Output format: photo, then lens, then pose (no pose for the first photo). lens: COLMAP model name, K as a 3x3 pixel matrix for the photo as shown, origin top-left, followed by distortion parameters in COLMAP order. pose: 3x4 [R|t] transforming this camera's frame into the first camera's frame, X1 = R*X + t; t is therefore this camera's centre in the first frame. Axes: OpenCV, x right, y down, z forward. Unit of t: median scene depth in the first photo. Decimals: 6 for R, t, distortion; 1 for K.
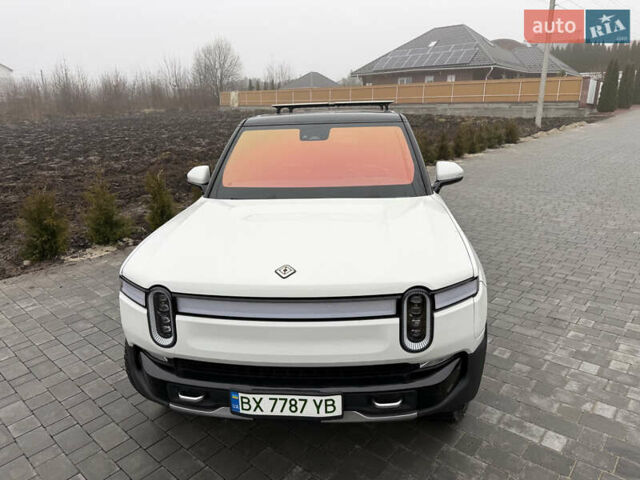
lens RADIAL K [[444.6, 0, 318.0], [0, 444.6, 240.2], [0, 0, 1]] dist [0.030754, -0.036258]
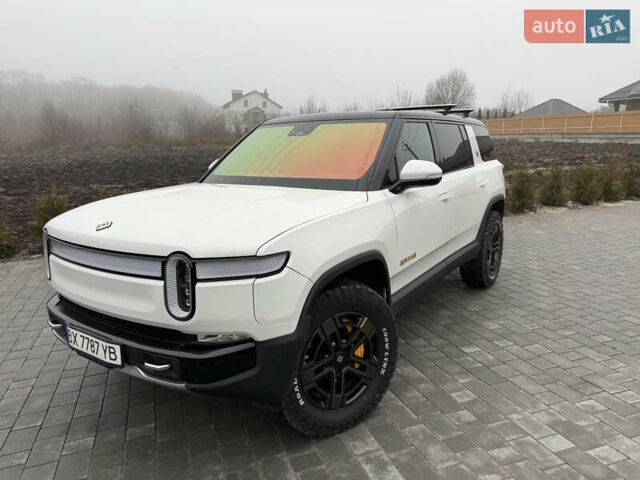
lens RADIAL K [[444.6, 0, 318.0], [0, 444.6, 240.2], [0, 0, 1]] dist [0.030754, -0.036258]
pose [[0.876401, 0.113398, -0.468041, 0.616619], [-0.143422, 0.989240, -0.028881, 0.039579], [0.459730, 0.092438, 0.883235, 0.162779]]
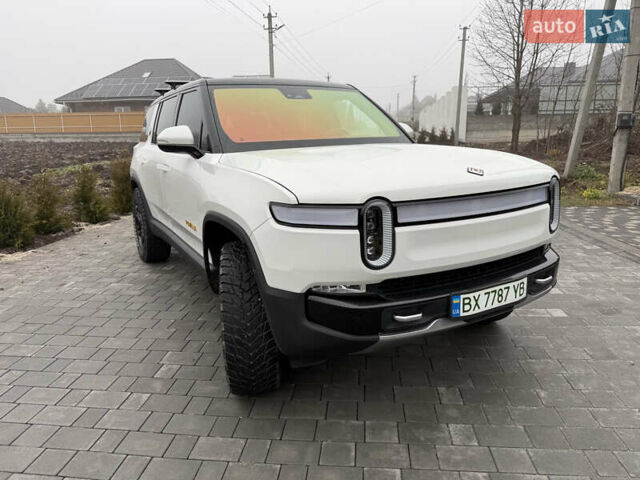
lens RADIAL K [[444.6, 0, 318.0], [0, 444.6, 240.2], [0, 0, 1]] dist [0.030754, -0.036258]
pose [[0.817559, -0.121319, 0.562919, -0.656699], [0.162169, 0.986497, -0.022920, 0.128408], [-0.552537, 0.110027, 0.826194, 0.228208]]
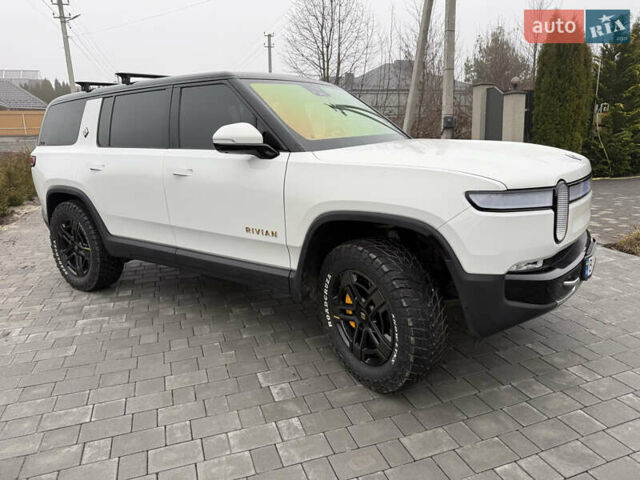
lens RADIAL K [[442.2, 0, 316.8], [0, 442.2, 240.3], [0, 0, 1]] dist [0.059133, -0.074978]
pose [[0.492056, -0.192739, 0.848959, -1.045315], [0.265658, 0.961913, 0.064408, 0.014010], [-0.829039, 0.193841, 0.524518, 0.645494]]
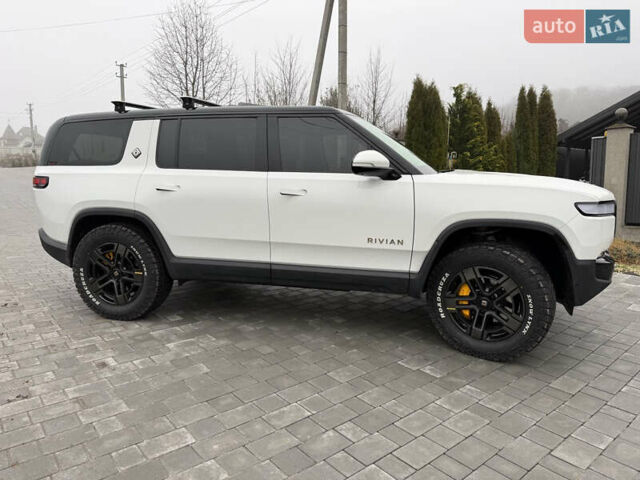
lens RADIAL K [[442.2, 0, 316.8], [0, 442.2, 240.3], [0, 0, 1]] dist [0.059133, -0.074978]
pose [[0.151808, -0.128575, 0.980012, -1.404576], [0.275709, 0.957657, 0.082934, -0.112857], [-0.949178, 0.257608, 0.180829, 1.183364]]
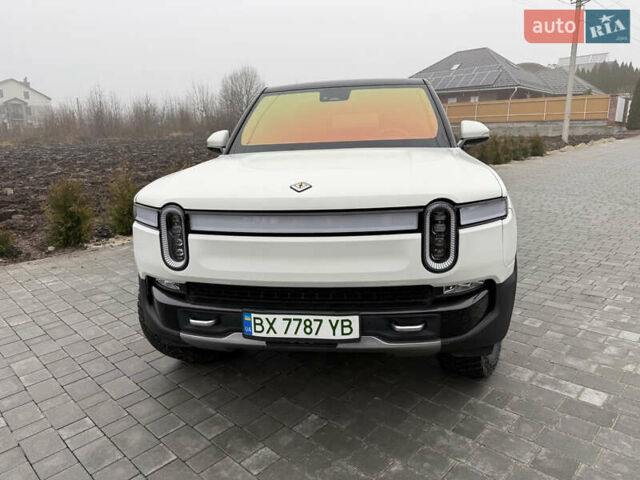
lens RADIAL K [[442.2, 0, 316.8], [0, 442.2, 240.3], [0, 0, 1]] dist [0.059133, -0.074978]
pose [[0.998607, 0.008370, -0.052100, 0.007090], [-0.011173, 0.998493, -0.053734, 0.157234], [0.051572, 0.054241, 0.997195, 0.036154]]
